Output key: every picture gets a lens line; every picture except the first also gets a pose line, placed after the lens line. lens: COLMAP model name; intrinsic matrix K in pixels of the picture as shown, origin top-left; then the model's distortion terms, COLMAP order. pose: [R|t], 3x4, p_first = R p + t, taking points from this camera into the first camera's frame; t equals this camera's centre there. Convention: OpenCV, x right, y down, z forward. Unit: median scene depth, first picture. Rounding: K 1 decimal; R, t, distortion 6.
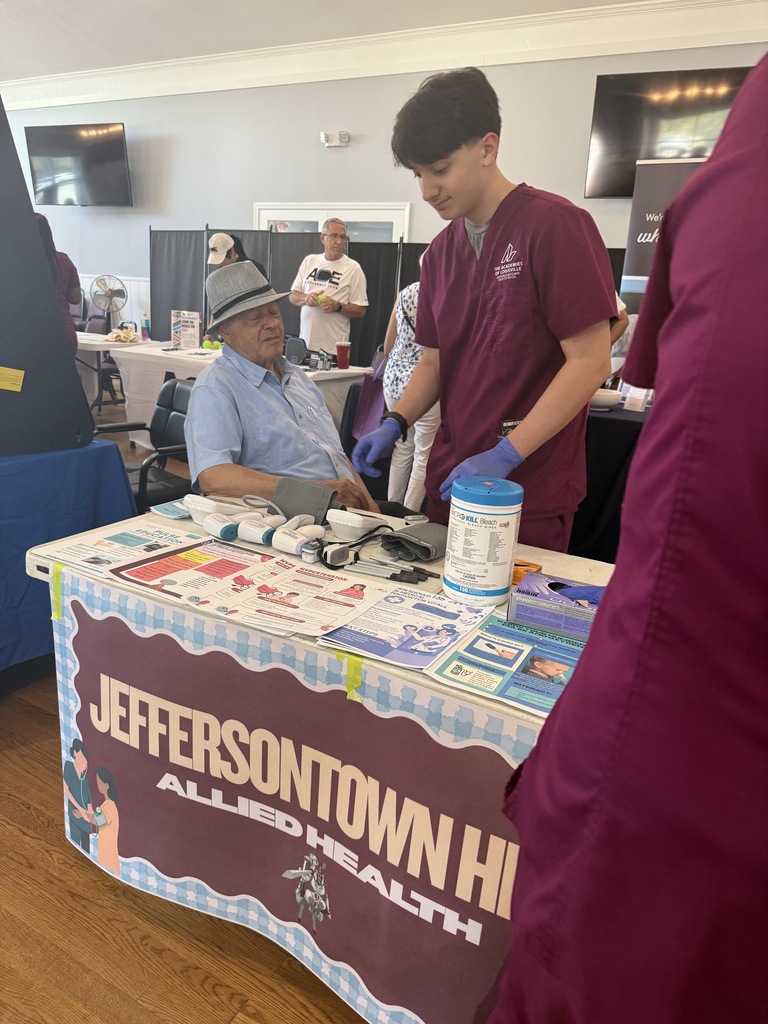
lens RADIAL K [[710.7, 0, 425.0], [0, 710.7, 509.7], [0, 0, 1]] dist [-0.023945, -0.001337]
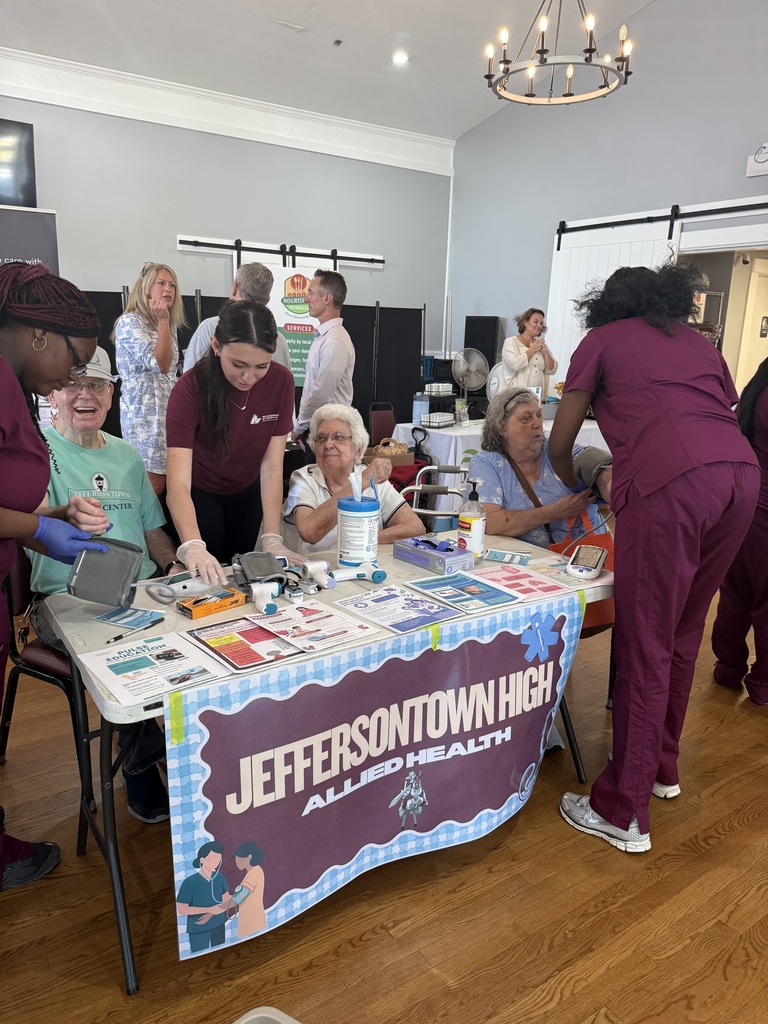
lens RADIAL K [[727.7, 0, 384.0], [0, 727.7, 512.0], [0, 0, 1]] dist [0.102217, -0.199493]
pose [[0.474793, -0.250744, 0.843622, -1.347854], [0.241972, 0.958806, 0.148797, -0.287669], [-0.846180, 0.133485, 0.515908, 0.161846]]
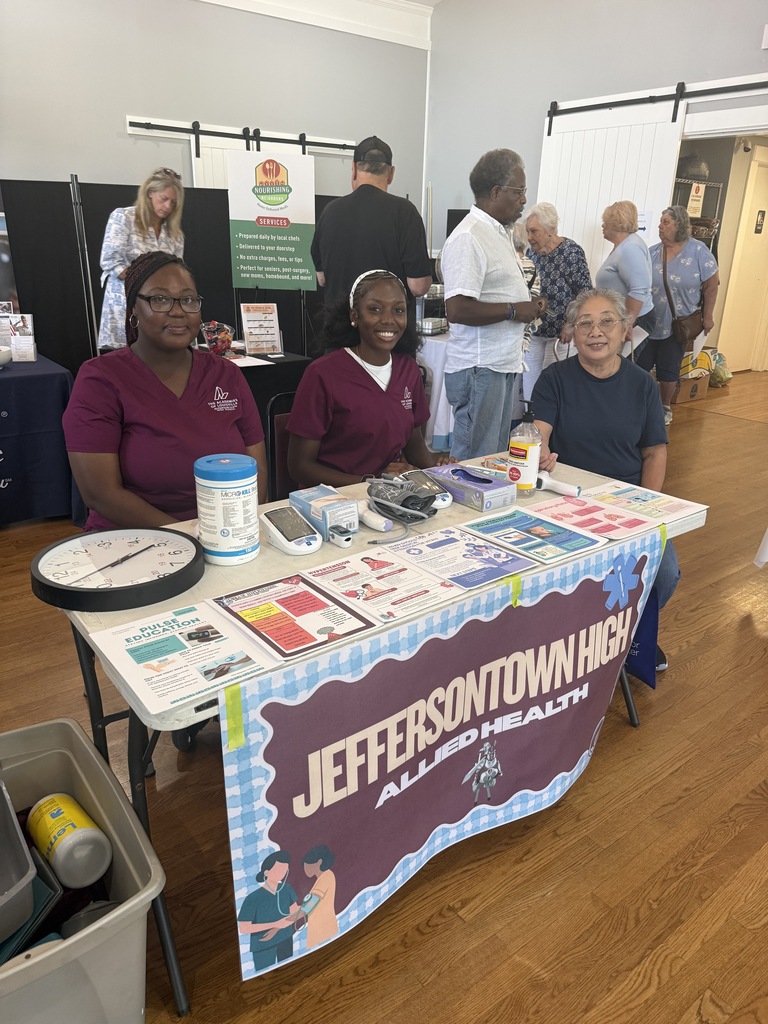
lens RADIAL K [[731.3, 0, 384.0], [0, 731.3, 512.0], [0, 0, 1]] dist [0.054052, -0.083861]
pose [[0.419485, -0.363601, 0.831761, -1.194517], [0.252555, 0.926847, 0.277796, -0.329098], [-0.871922, 0.093534, 0.480628, 0.461128]]
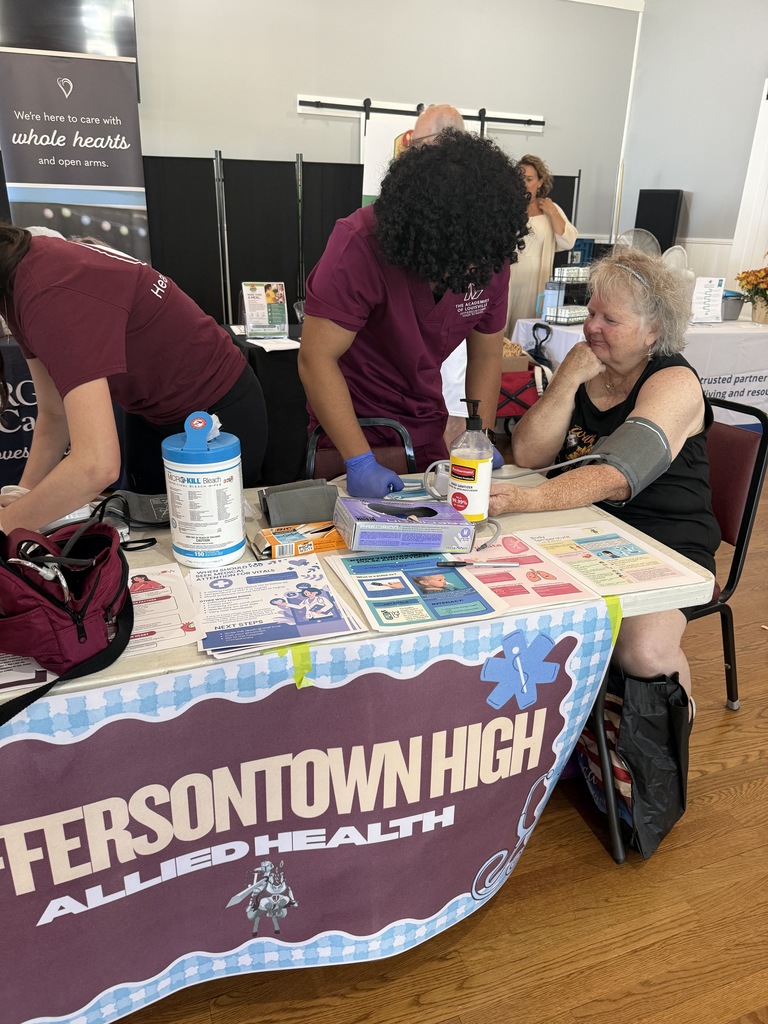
lens RADIAL K [[713.4, 0, 384.0], [0, 713.4, 512.0], [0, 0, 1]] dist [0.034759, -0.068042]
pose [[0.684490, -0.308539, 0.660513, -0.531414], [0.213519, 0.951140, 0.223028, -0.138115], [-0.697053, -0.011628, 0.716925, 0.198847]]
